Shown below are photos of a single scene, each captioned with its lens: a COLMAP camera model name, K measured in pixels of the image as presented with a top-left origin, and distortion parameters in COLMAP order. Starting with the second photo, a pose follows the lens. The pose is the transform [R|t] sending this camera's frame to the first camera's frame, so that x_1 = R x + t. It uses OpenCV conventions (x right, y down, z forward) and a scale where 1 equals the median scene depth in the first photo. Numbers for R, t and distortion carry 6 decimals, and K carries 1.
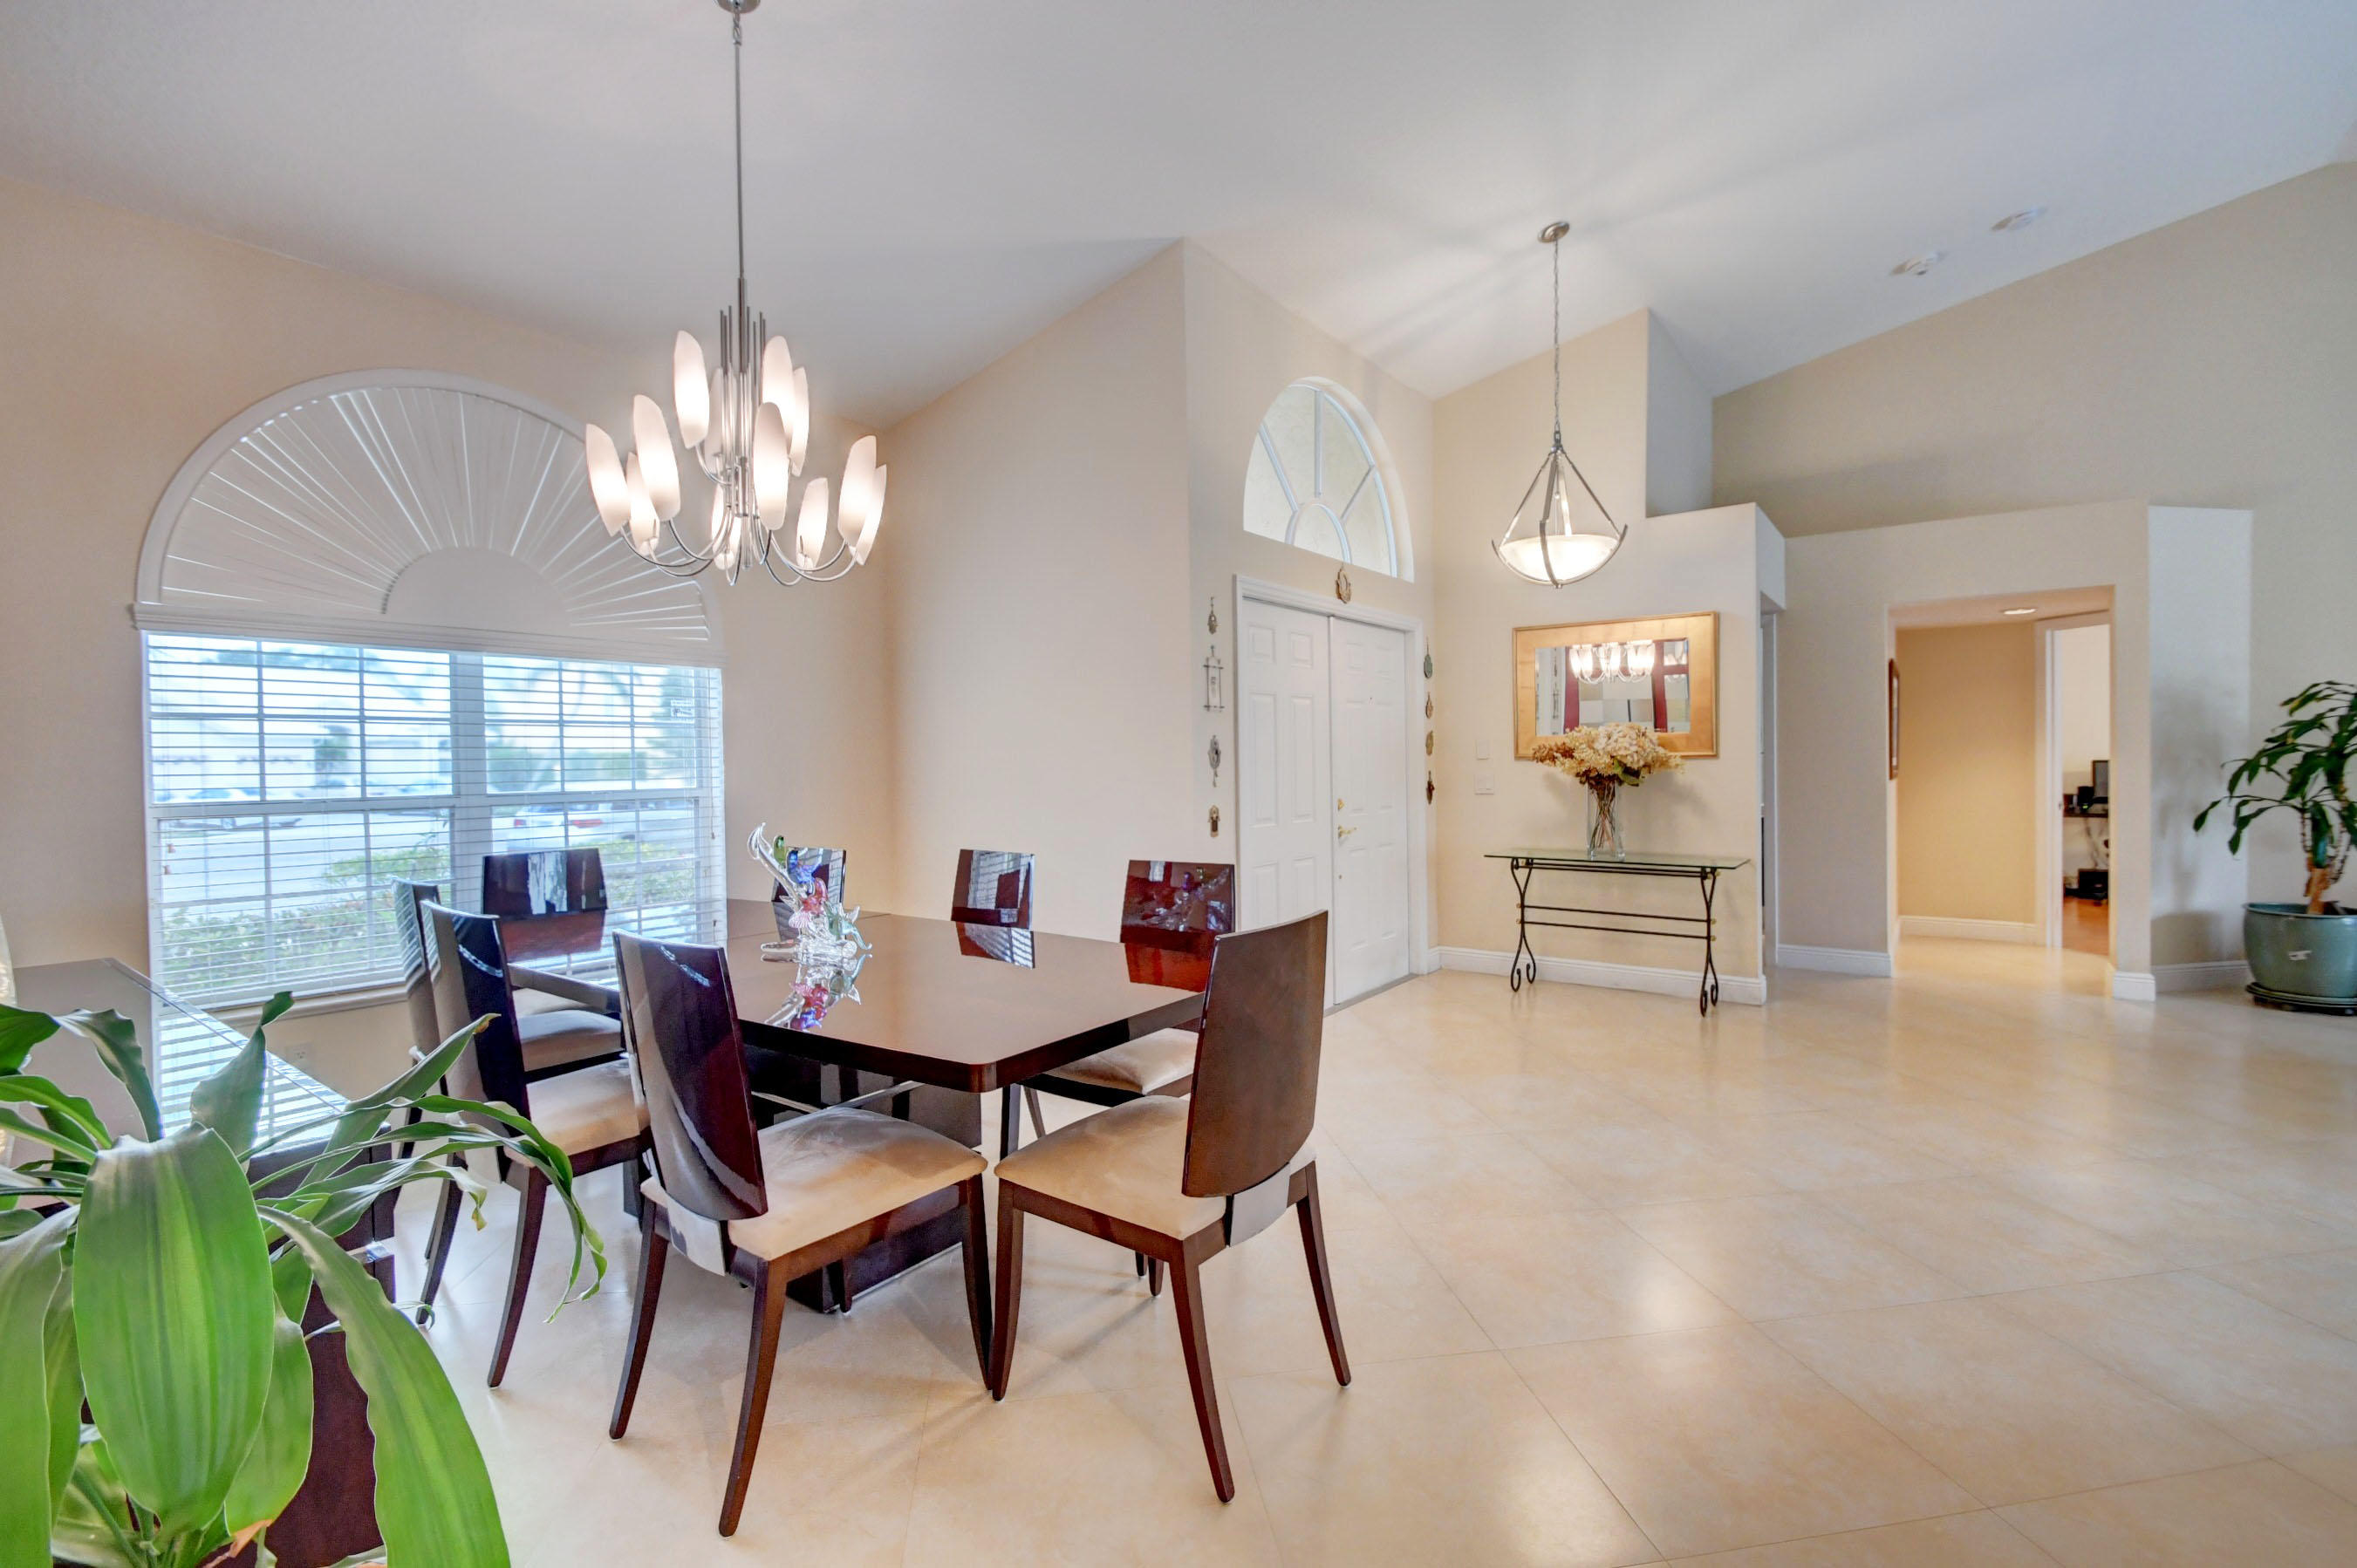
lens RADIAL K [[1008.4, 0, 1172.2], [0, 1008.4, 775.0], [0, 0, 1]] dist [0.001496, -0.008772]
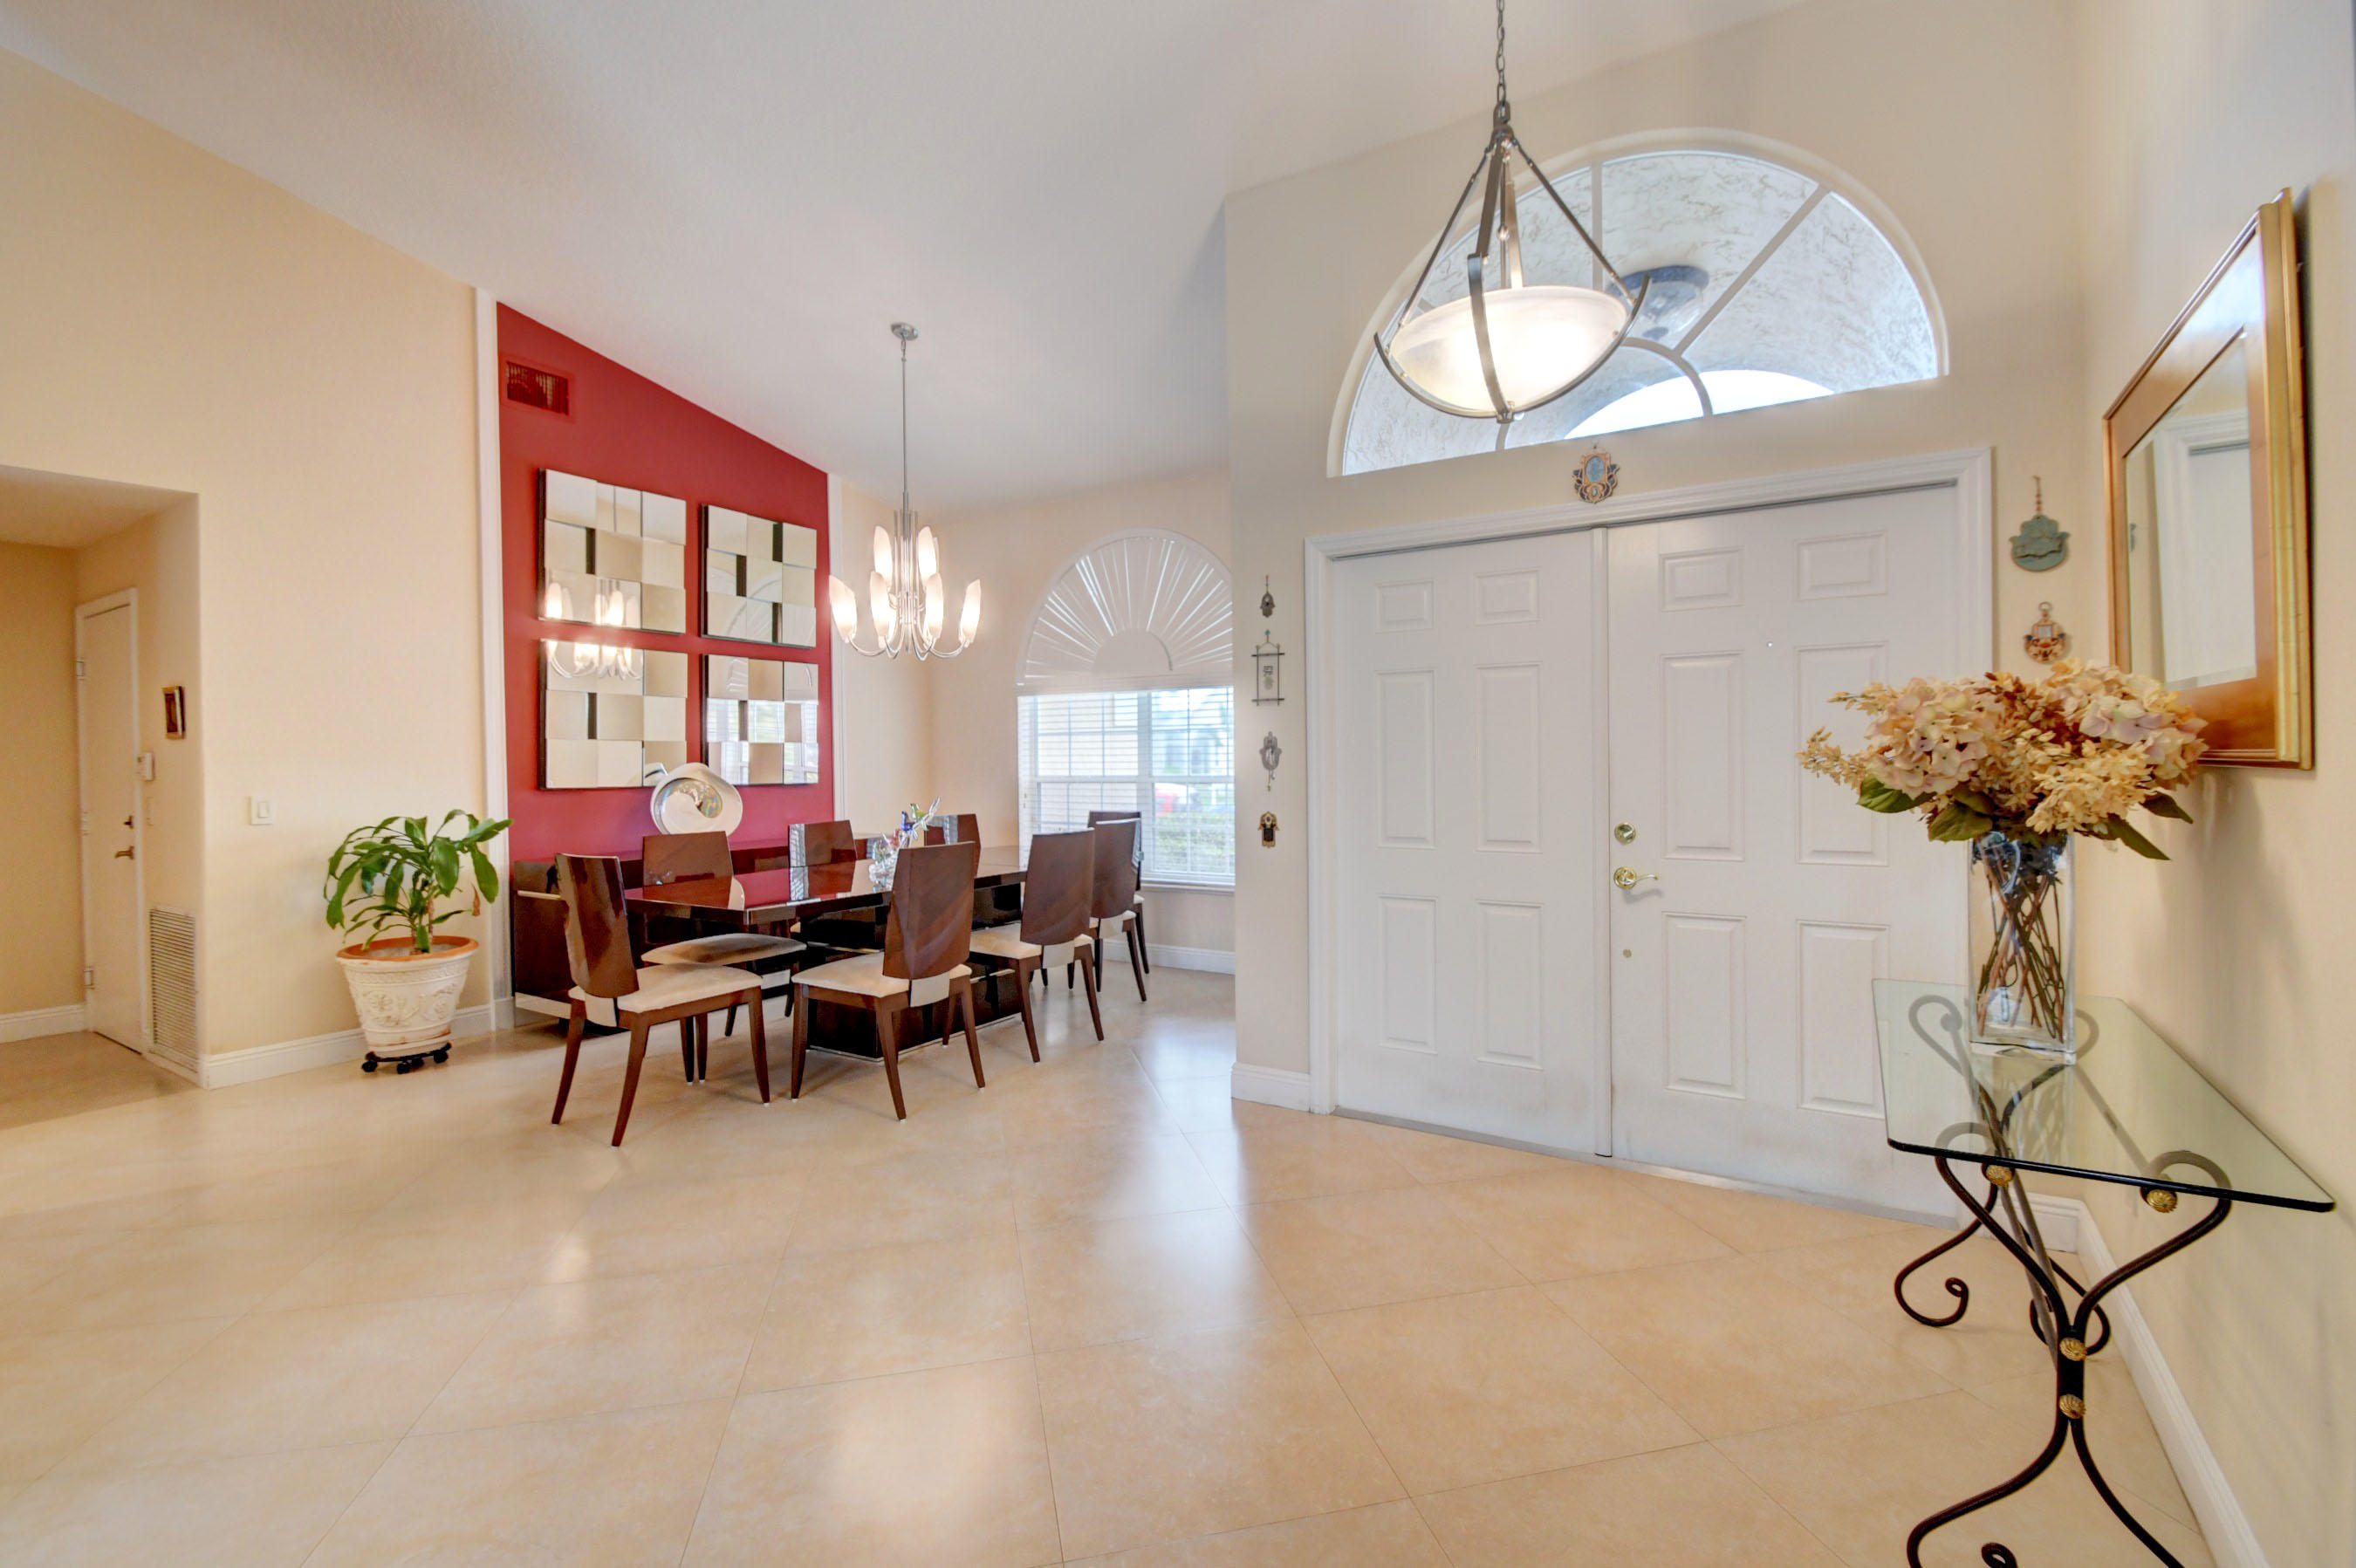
lens RADIAL K [[1042.6, 0, 1188.8], [0, 1042.6, 771.8], [0, 0, 1]] dist [0.003278, -0.011668]
pose [[0.093207, 0.023070, -0.995379, 0.945639], [-0.006100, 0.999726, 0.022599, -0.024842], [0.995628, 0.003965, 0.093323, 0.847093]]
